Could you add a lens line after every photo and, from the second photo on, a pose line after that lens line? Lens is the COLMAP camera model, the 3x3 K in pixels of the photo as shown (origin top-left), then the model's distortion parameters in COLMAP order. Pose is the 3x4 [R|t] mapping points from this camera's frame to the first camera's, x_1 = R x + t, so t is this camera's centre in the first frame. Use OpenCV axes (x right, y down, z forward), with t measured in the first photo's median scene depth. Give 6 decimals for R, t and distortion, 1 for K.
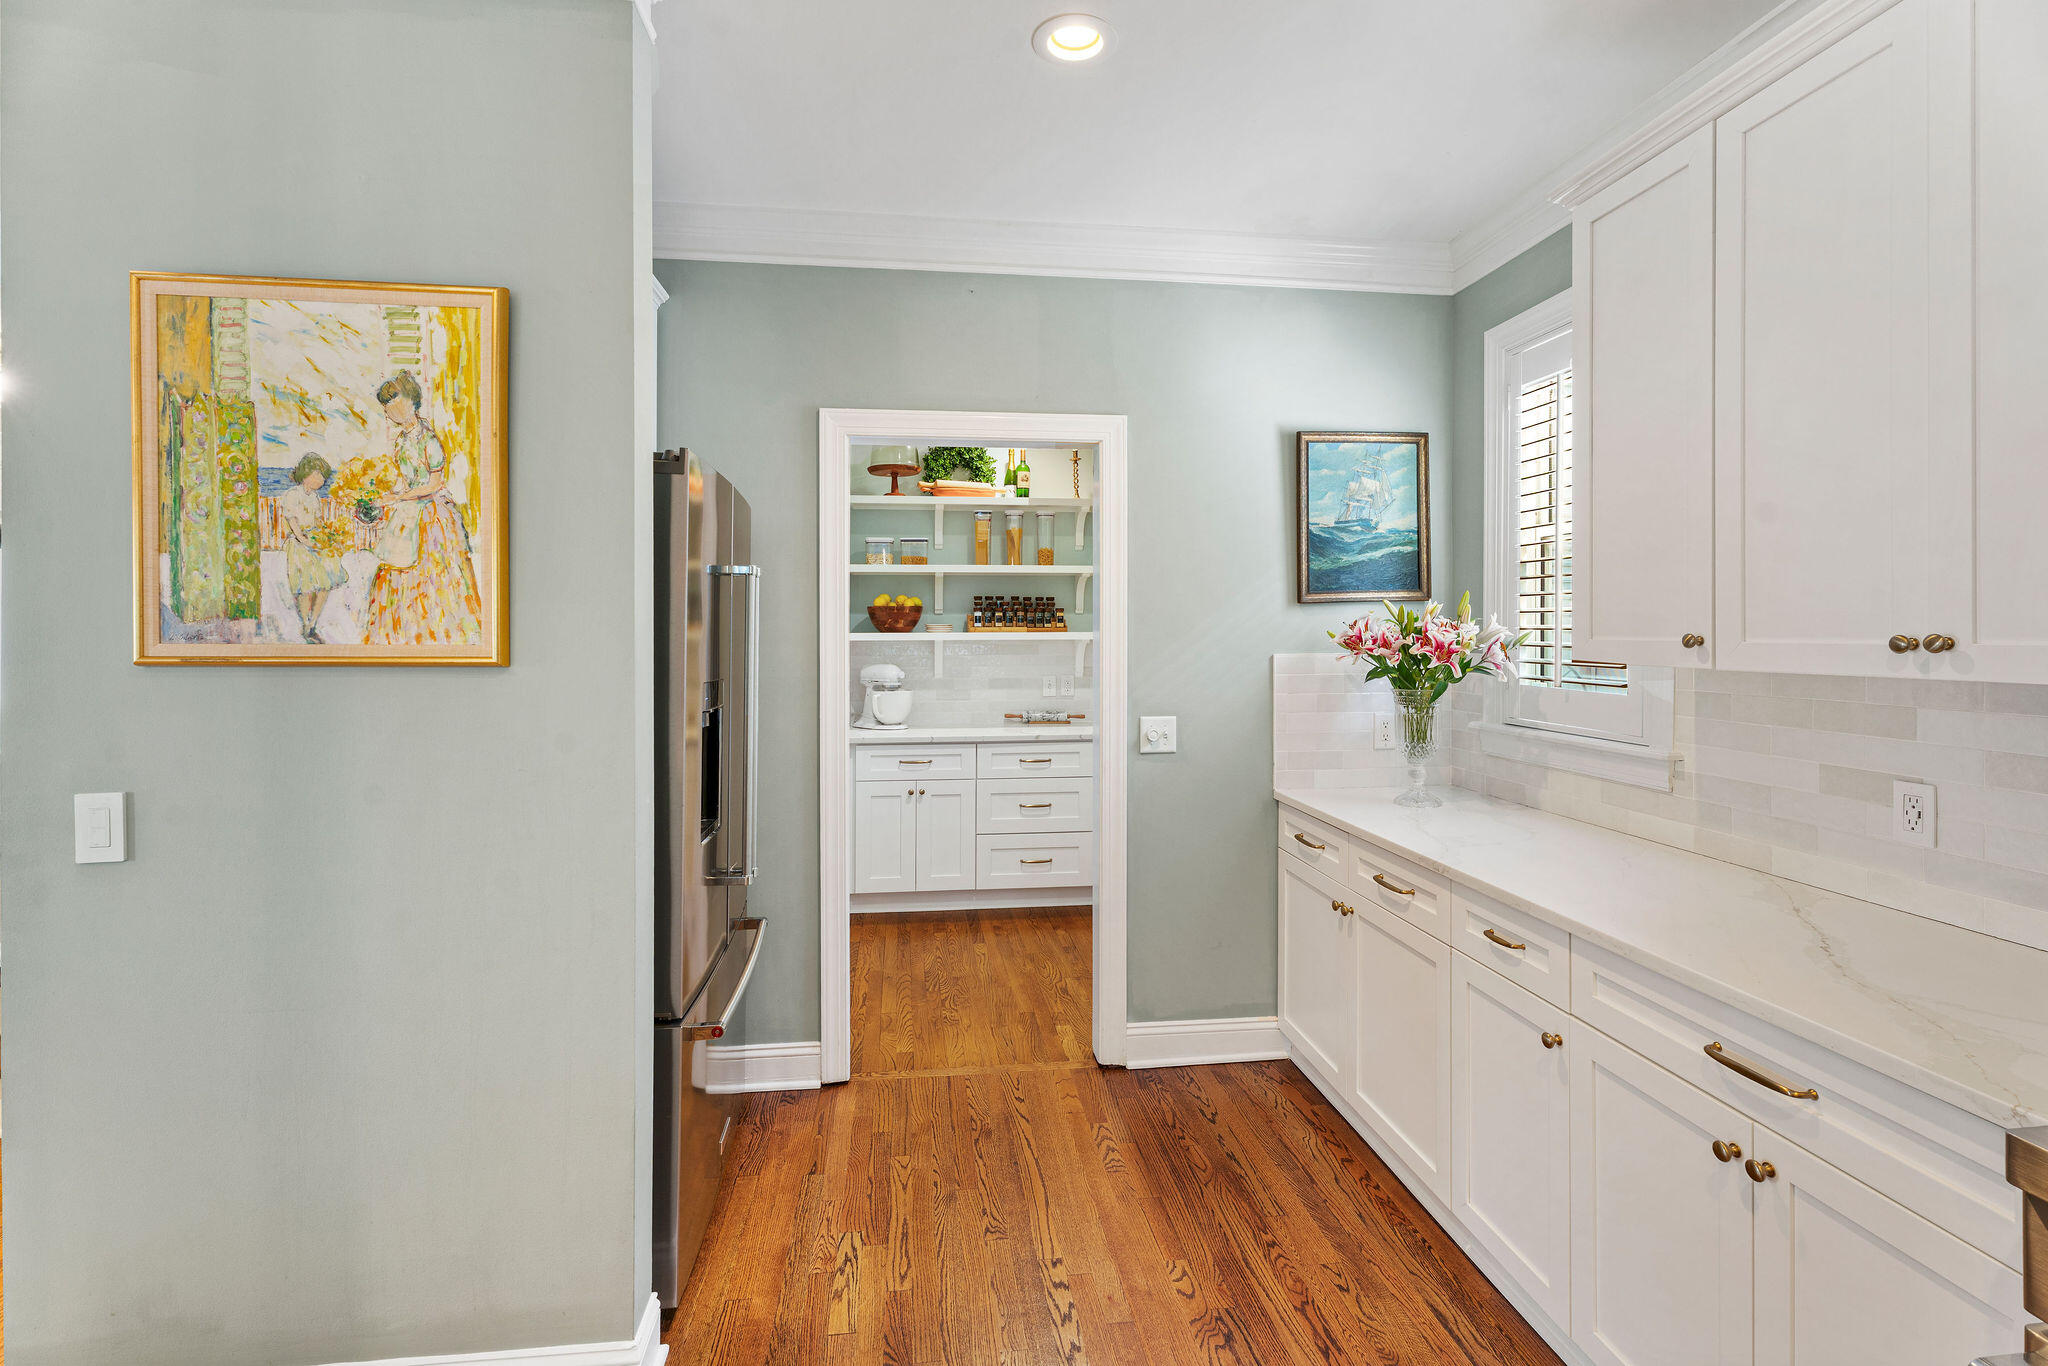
lens RADIAL K [[911.1, 0, 1018.2], [0, 911.1, 639.7], [0, 0, 1]] dist [0.000184, -0.000052]
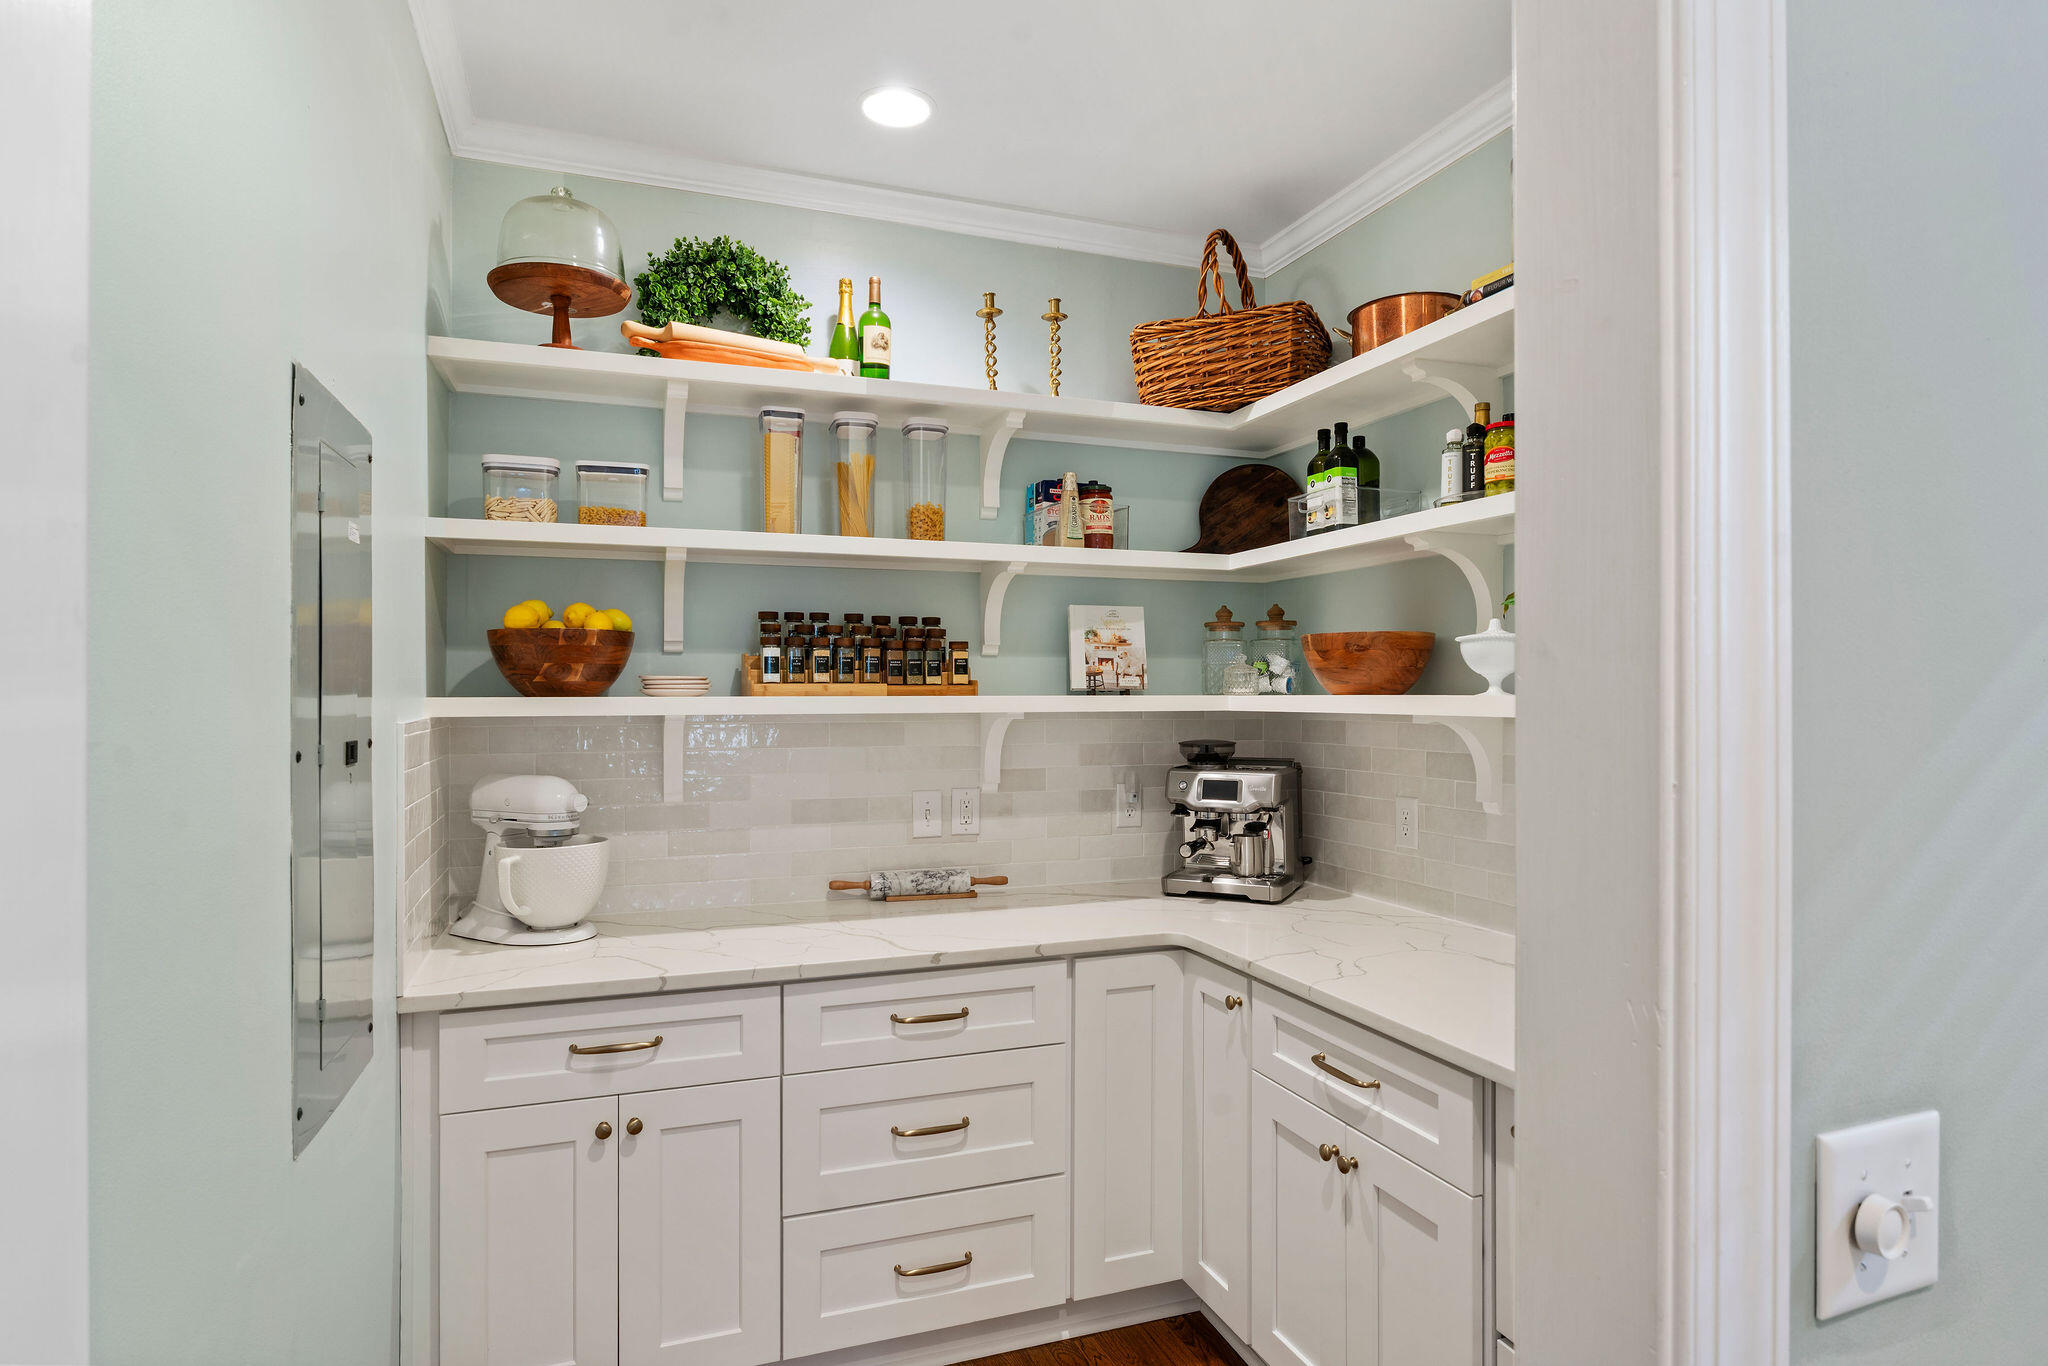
lens RADIAL K [[1113.5, 0, 1015.2], [0, 1113.5, 709.9], [0, 0, 1]] dist [-0.037953, 0.000082]
pose [[0.974872, -0.002070, 0.222758, -0.077105], [0.000787, 0.999983, 0.005847, -0.007079], [-0.222766, -0.005525, 0.974856, 0.752424]]
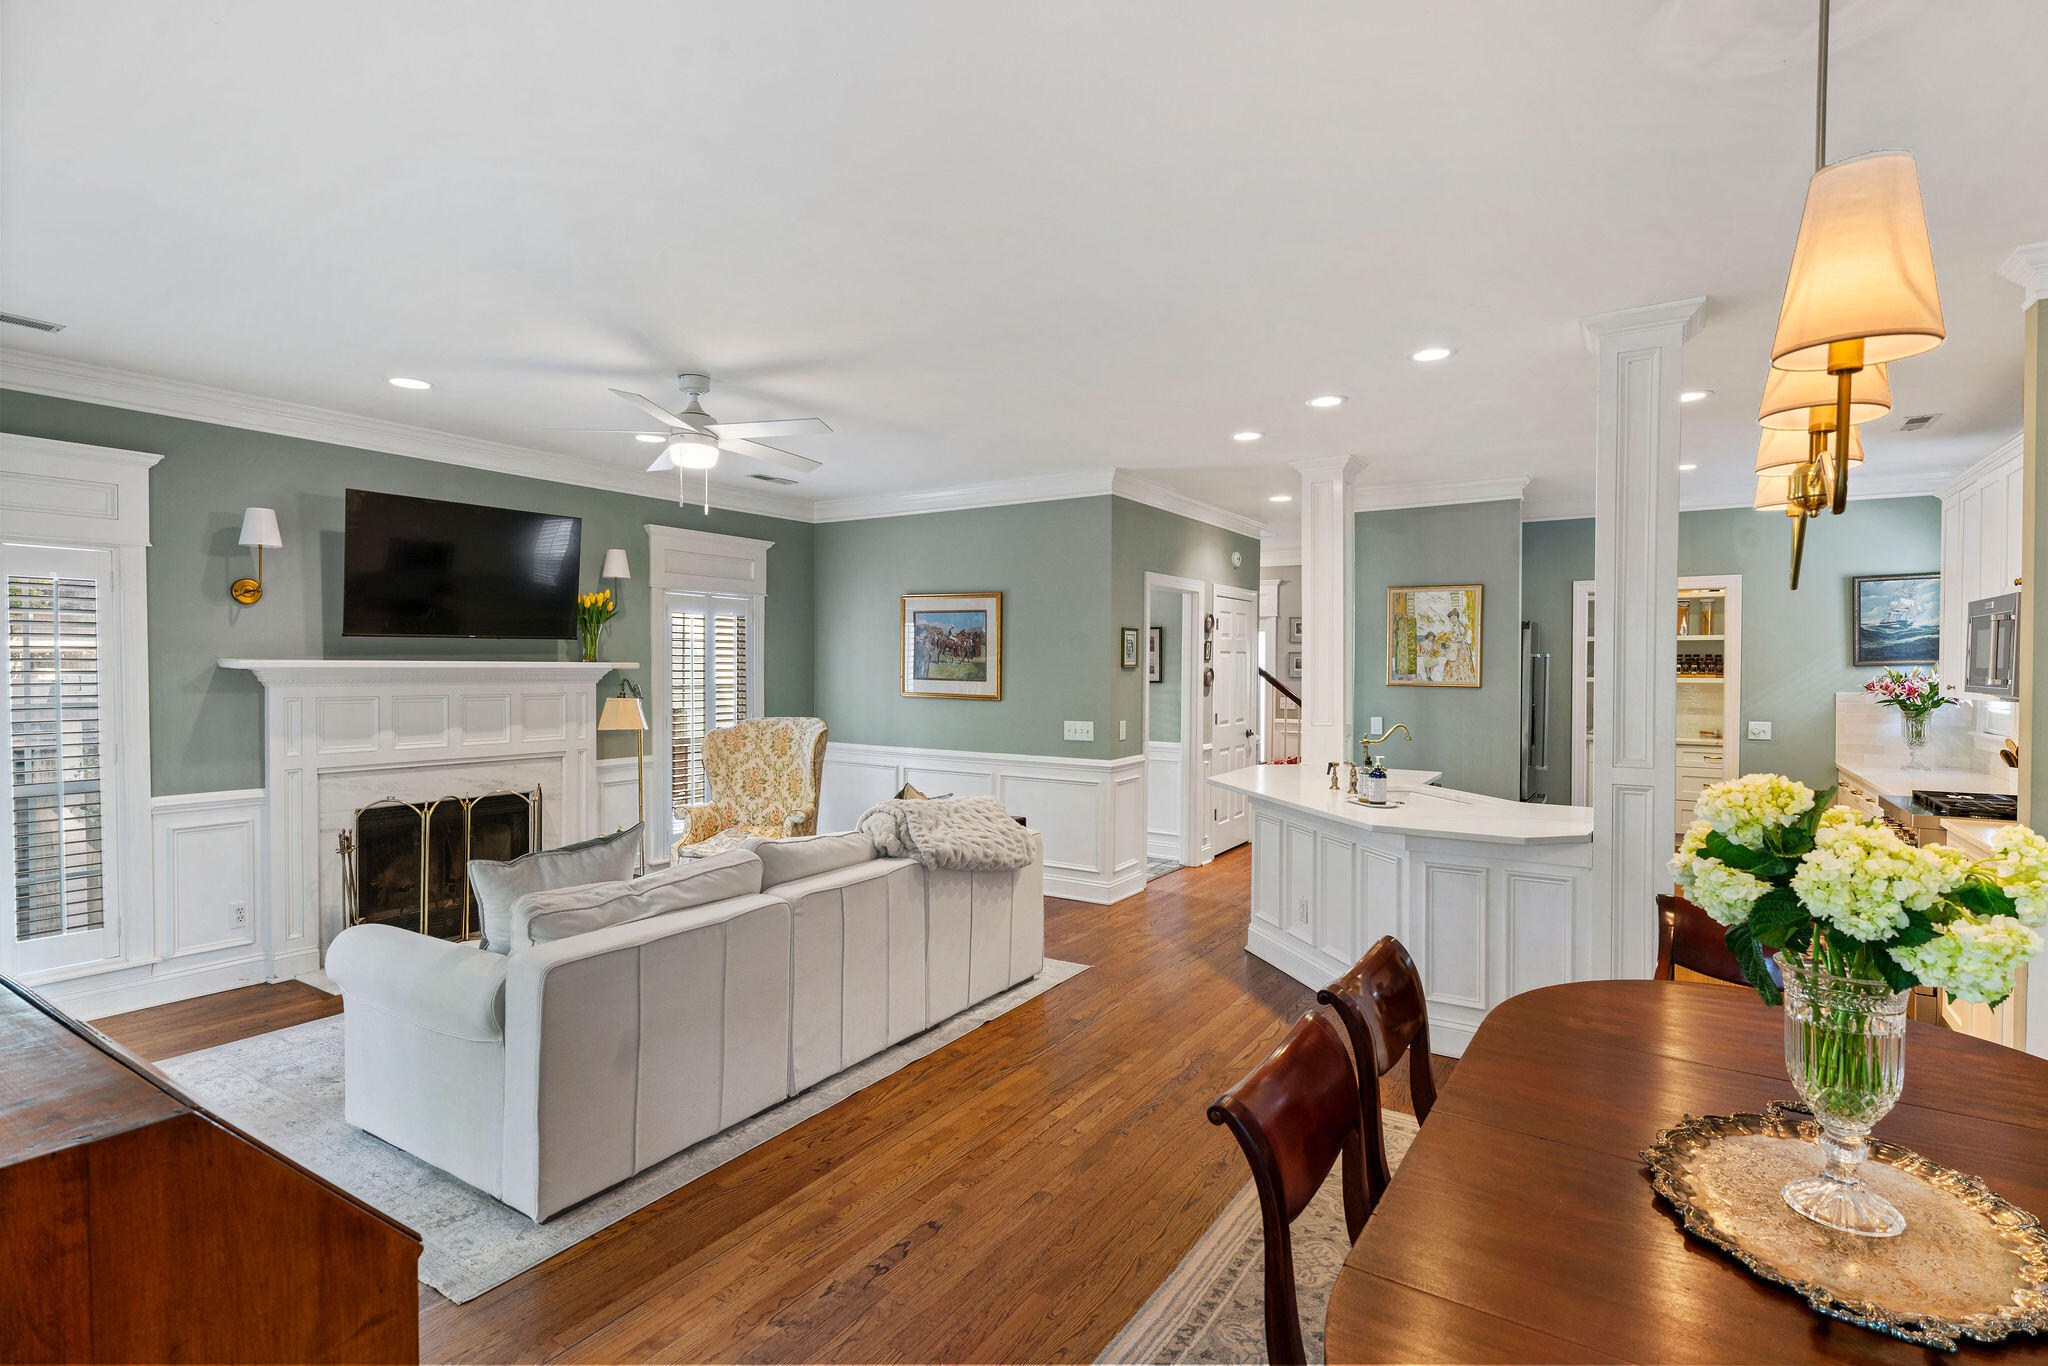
lens RADIAL K [[996.5, 0, 1023.2], [0, 996.5, 673.8], [0, 0, 1]] dist [-0.000213, -0.000069]
pose [[0.766324, 0.011523, -0.642351, 0.313462], [-0.012807, 0.999914, 0.002659, -0.007292], [0.642327, 0.006189, 0.766406, -1.706367]]
